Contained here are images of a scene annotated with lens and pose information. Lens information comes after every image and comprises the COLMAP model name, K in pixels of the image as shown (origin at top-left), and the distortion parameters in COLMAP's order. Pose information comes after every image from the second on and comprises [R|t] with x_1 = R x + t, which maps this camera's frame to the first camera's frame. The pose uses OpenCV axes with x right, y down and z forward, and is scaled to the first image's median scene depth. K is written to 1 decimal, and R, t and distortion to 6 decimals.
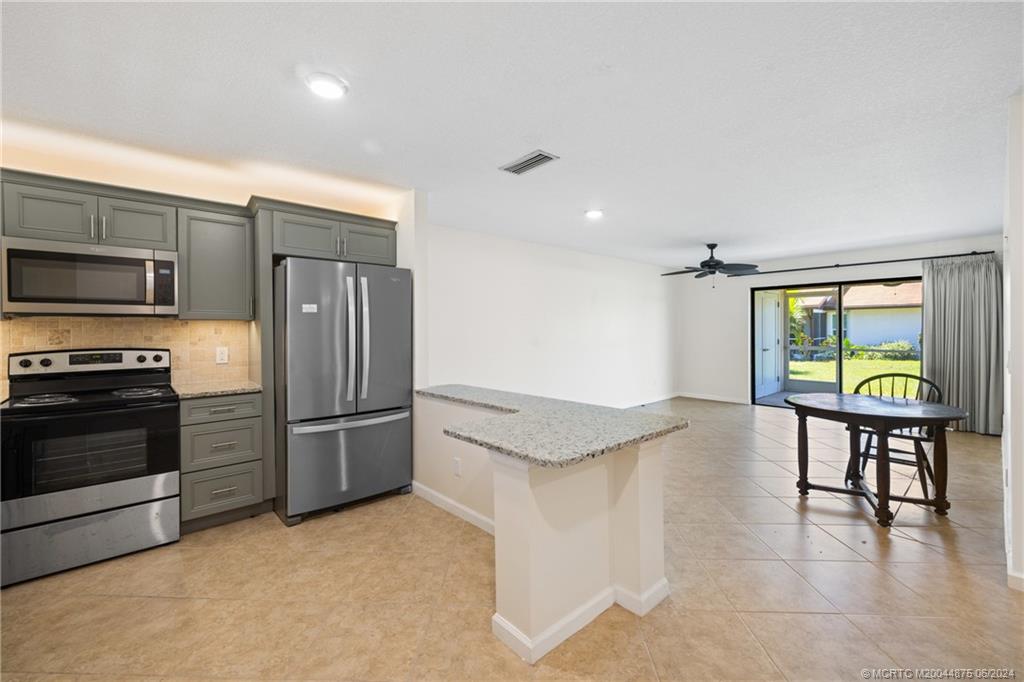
lens RADIAL K [[435.6, 0, 506.4], [0, 435.6, 331.4], [0, 0, 1]] dist [-0.000875, 0.000652]
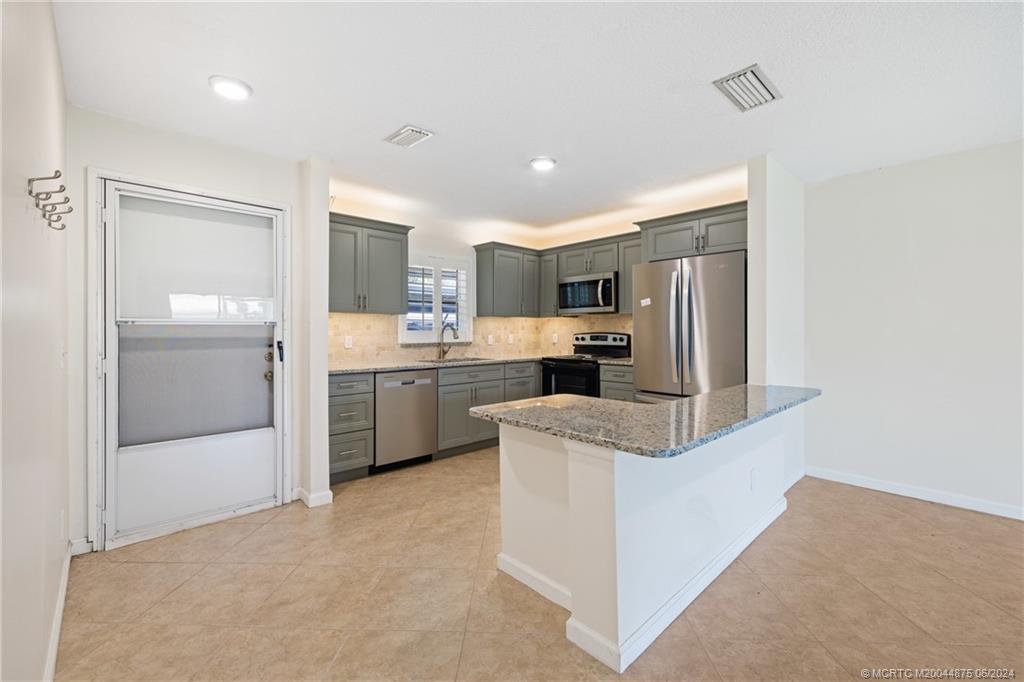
lens RADIAL K [[435.6, 0, 506.5], [0, 435.6, 327.9], [0, 0, 1]] dist [-0.000875, 0.000652]
pose [[0.009894, 0.000418, -0.999951, 0.809120], [0.000633, 1.000000, 0.000425, 0.019501], [0.999951, -0.000637, 0.009893, 0.592483]]
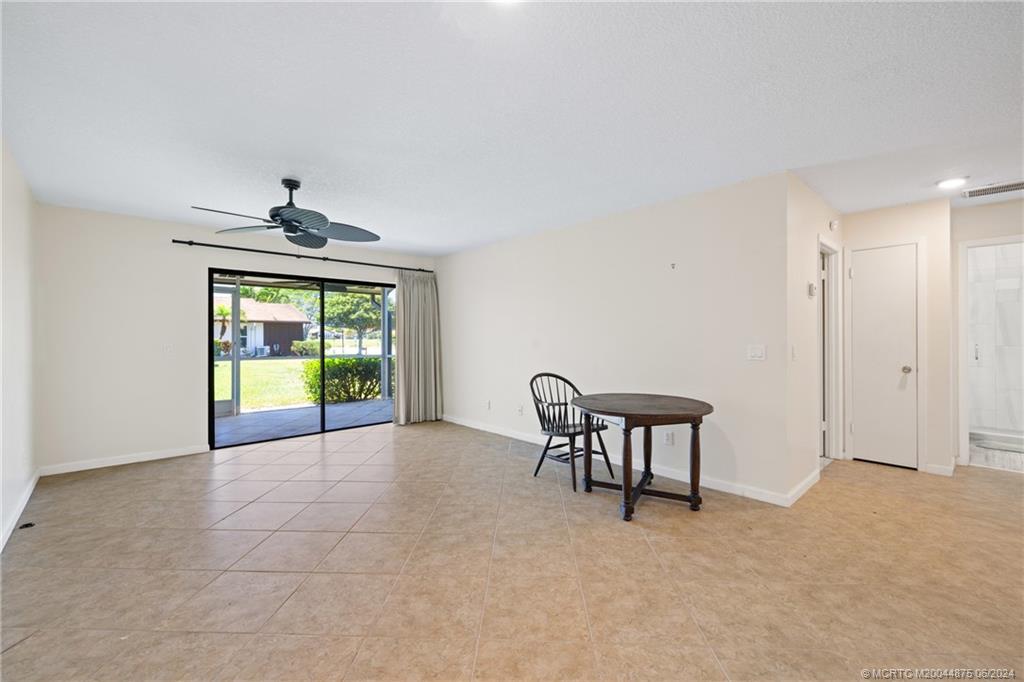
lens RADIAL K [[435.6, 0, 517.1], [0, 435.6, 335.8], [0, 0, 1]] dist [-0.000875, 0.000652]
pose [[-0.022530, 0.008360, 0.999711, -0.214329], [0.003381, 0.999960, -0.008286, 0.017402], [-0.999740, 0.003193, -0.022557, 1.448617]]
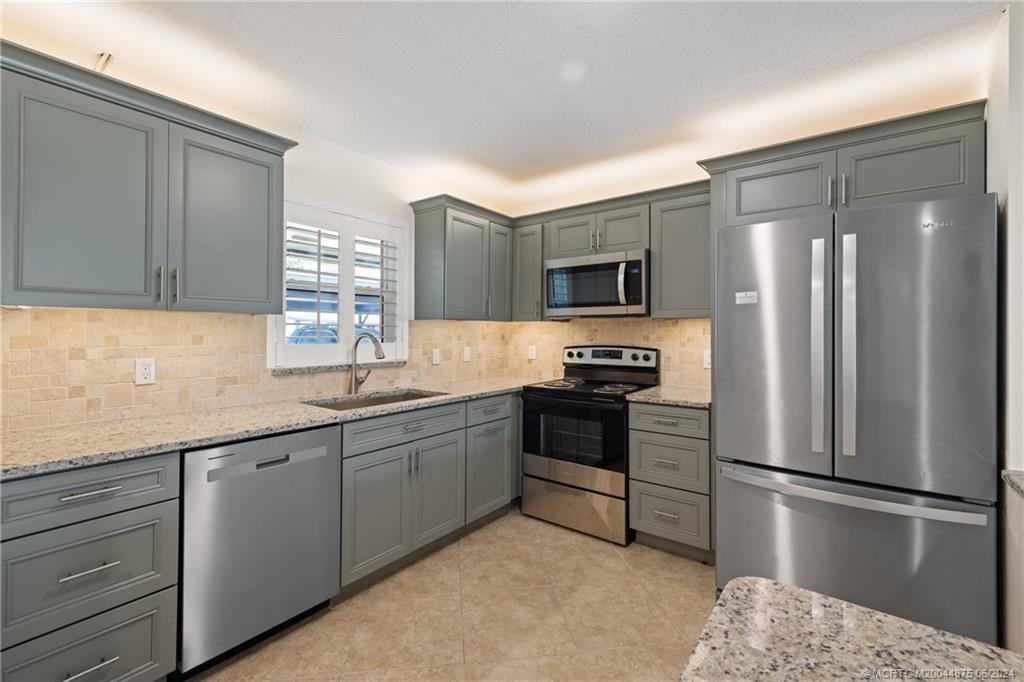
lens RADIAL K [[435.6, 0, 507.9], [0, 435.6, 331.9], [0, 0, 1]] dist [-0.000875, 0.000652]
pose [[0.181564, 0.007668, -0.983349, 0.143597], [-0.006063, 0.999959, 0.006678, -0.002965], [0.983360, 0.004750, 0.181603, 0.519712]]
